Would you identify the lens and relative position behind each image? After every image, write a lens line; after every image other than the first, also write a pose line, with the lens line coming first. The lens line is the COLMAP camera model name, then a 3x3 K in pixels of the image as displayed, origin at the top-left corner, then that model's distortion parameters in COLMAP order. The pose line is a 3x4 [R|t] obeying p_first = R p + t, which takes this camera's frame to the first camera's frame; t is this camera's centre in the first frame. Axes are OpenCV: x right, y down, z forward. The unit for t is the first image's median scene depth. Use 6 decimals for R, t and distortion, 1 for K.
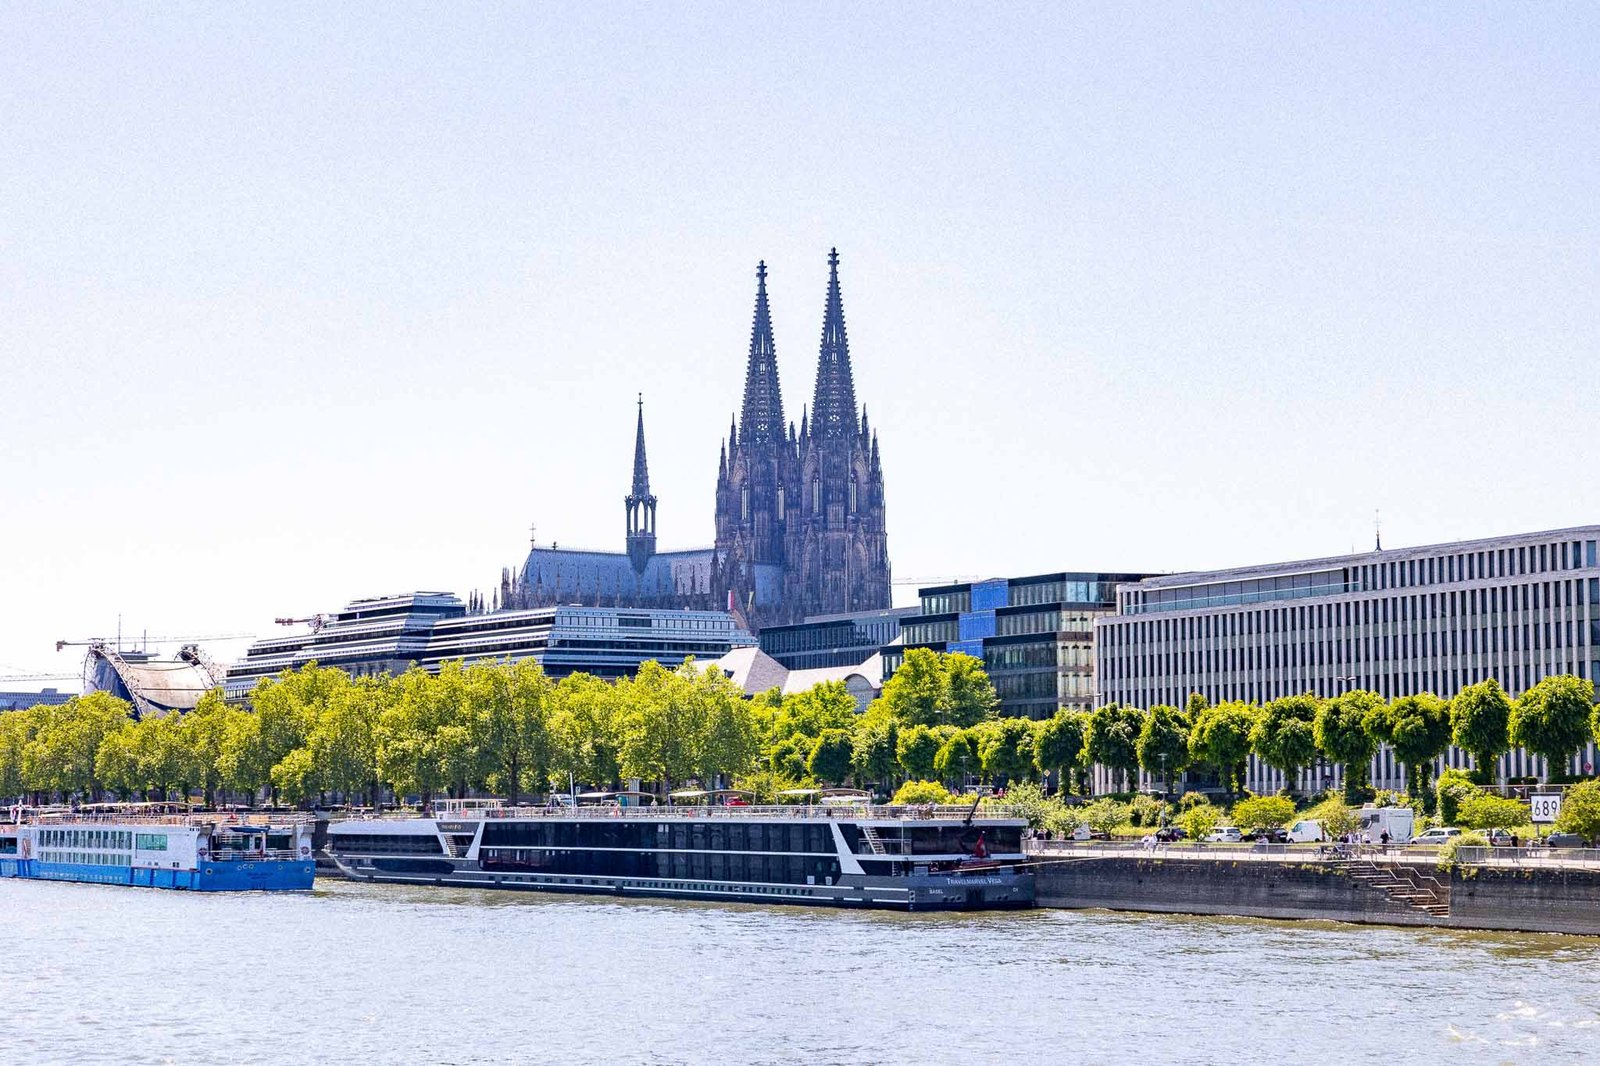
lens RADIAL K [[3020.0, 0, 800.0], [0, 3020.0, 533.0], [0, 0, 1]] dist [0.002964, -0.094395]
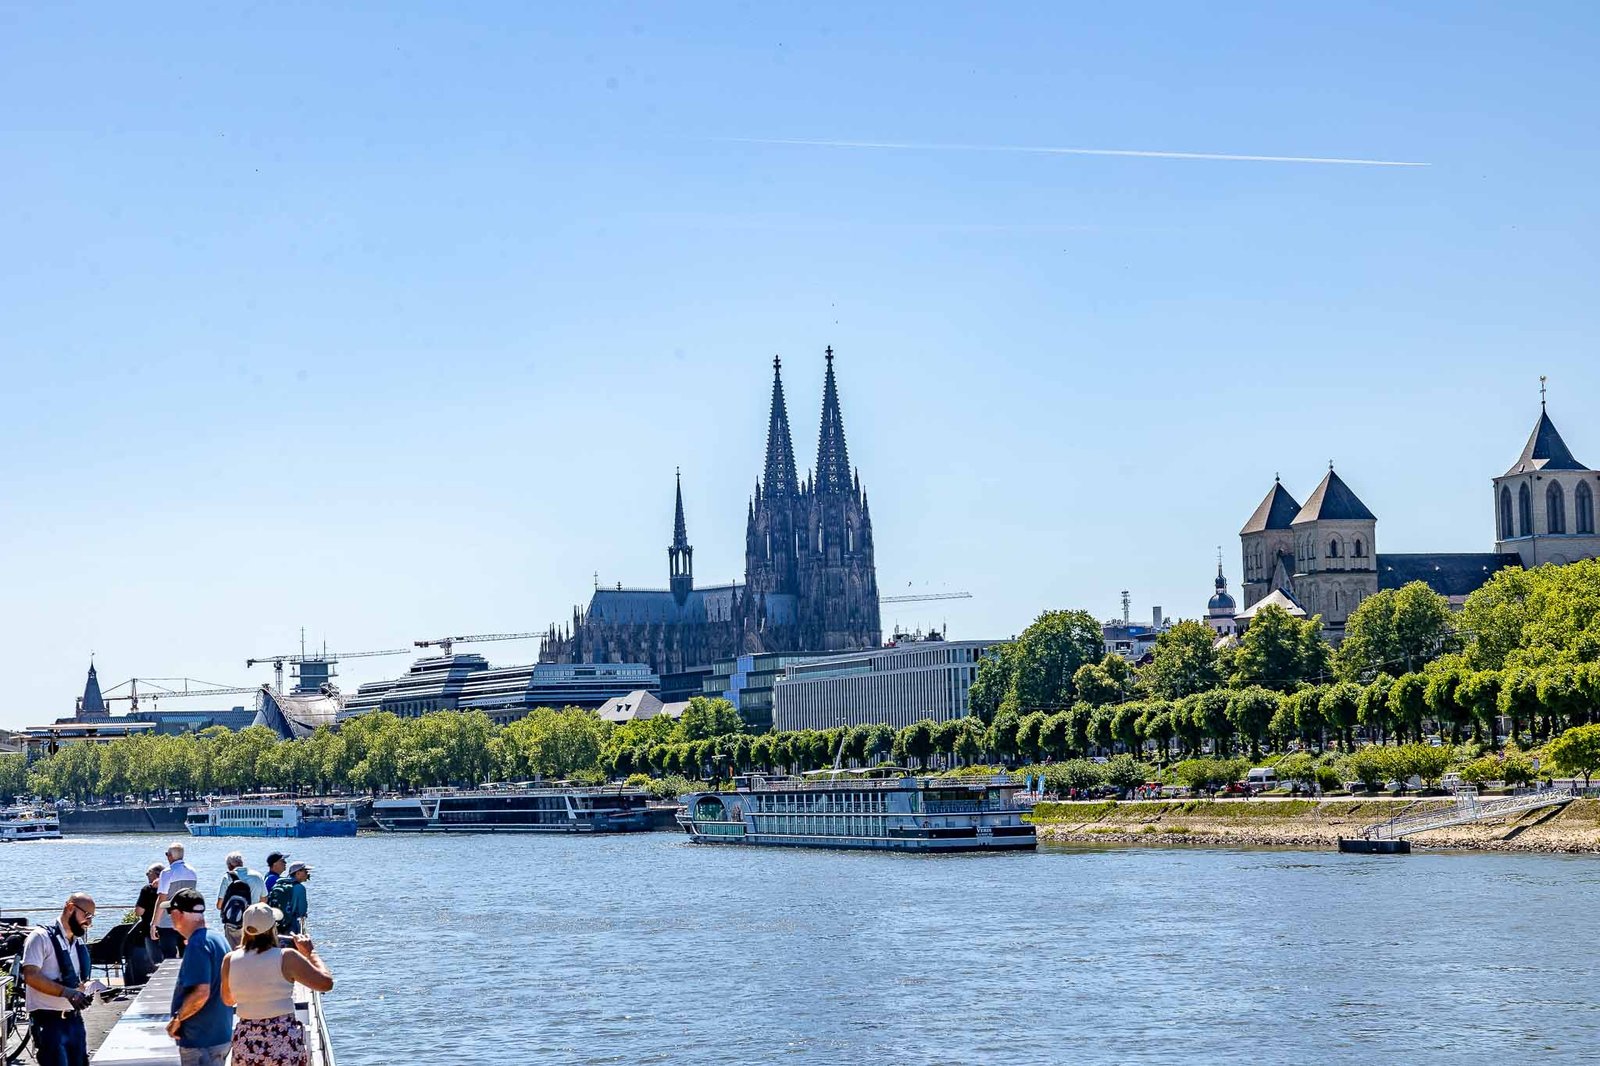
lens RADIAL K [[3020.0, 0, 800.0], [0, 3020.0, 533.0], [0, 0, 1]] dist [0.002964, -0.094395]
pose [[0.997492, -0.030398, -0.063922, 0.156920], [0.031019, 0.999481, 0.008741, -0.052728], [0.063623, -0.010701, 0.997917, -0.570108]]
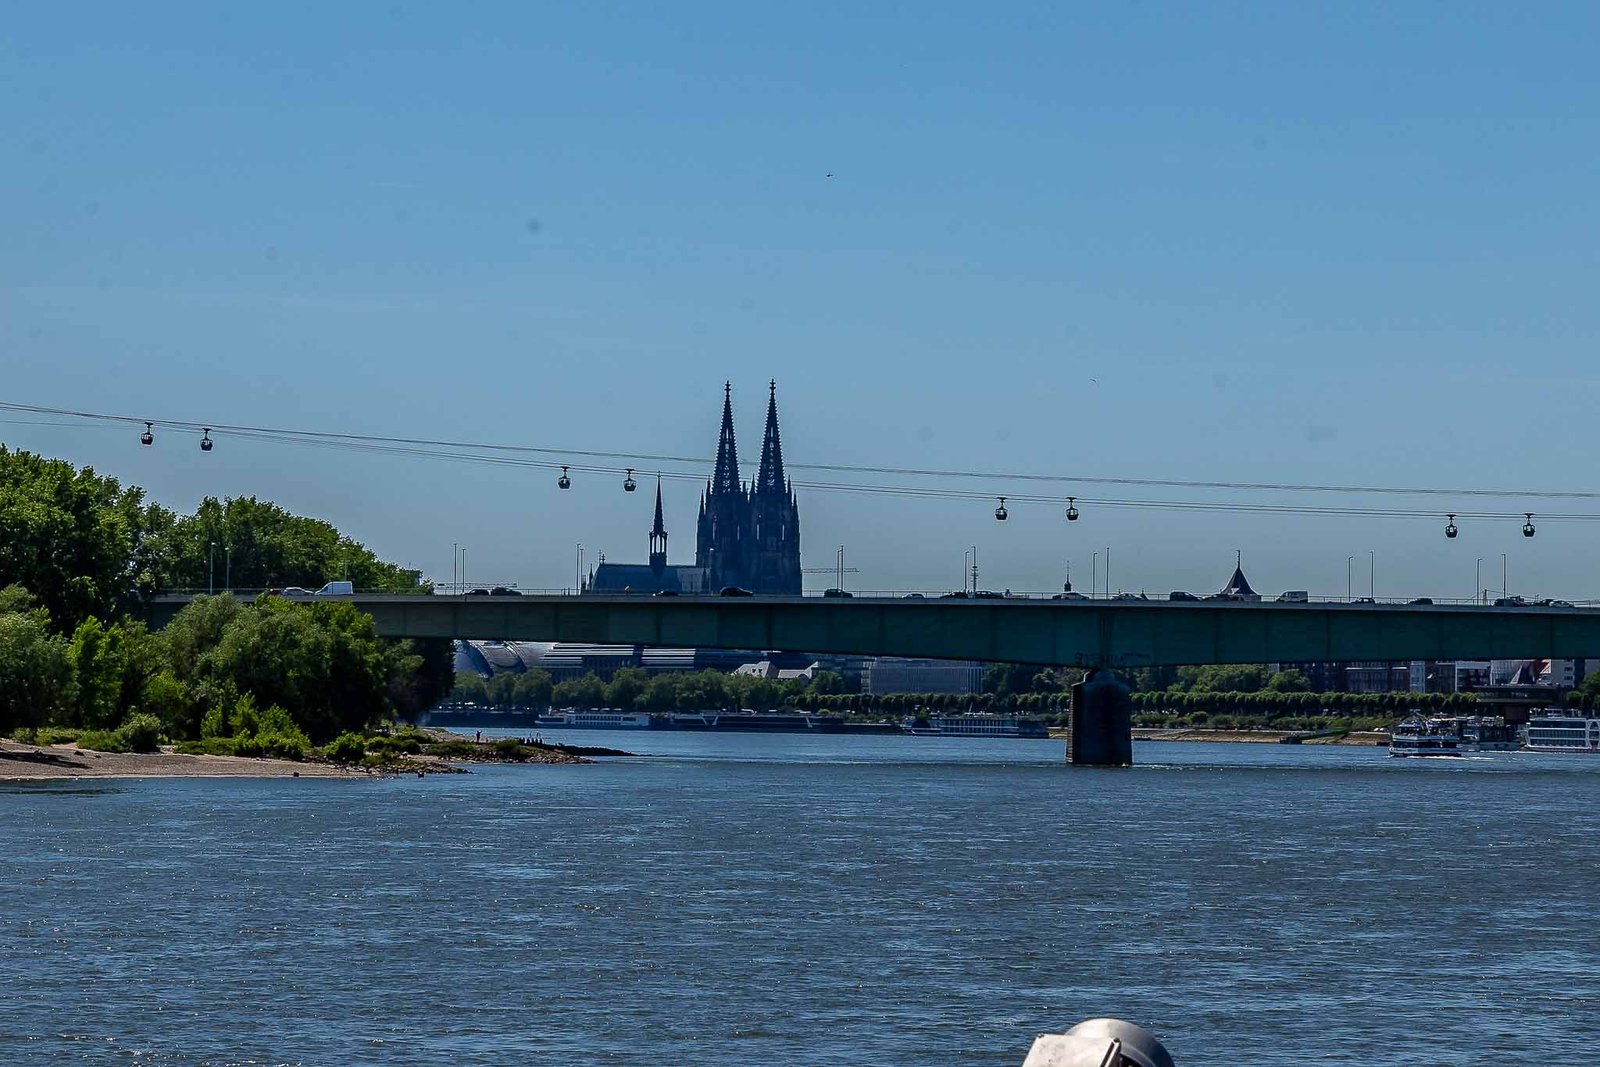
lens RADIAL K [[5156.3, 0, 800.0], [0, 5156.3, 533.5], [0, 0, 1]] dist [-0.018995, -0.081846]
pose [[0.998947, 0.023475, 0.039423, -0.167125], [-0.025575, 0.998232, 0.053646, -0.323983], [-0.038094, -0.054598, 0.997782, -3.652881]]
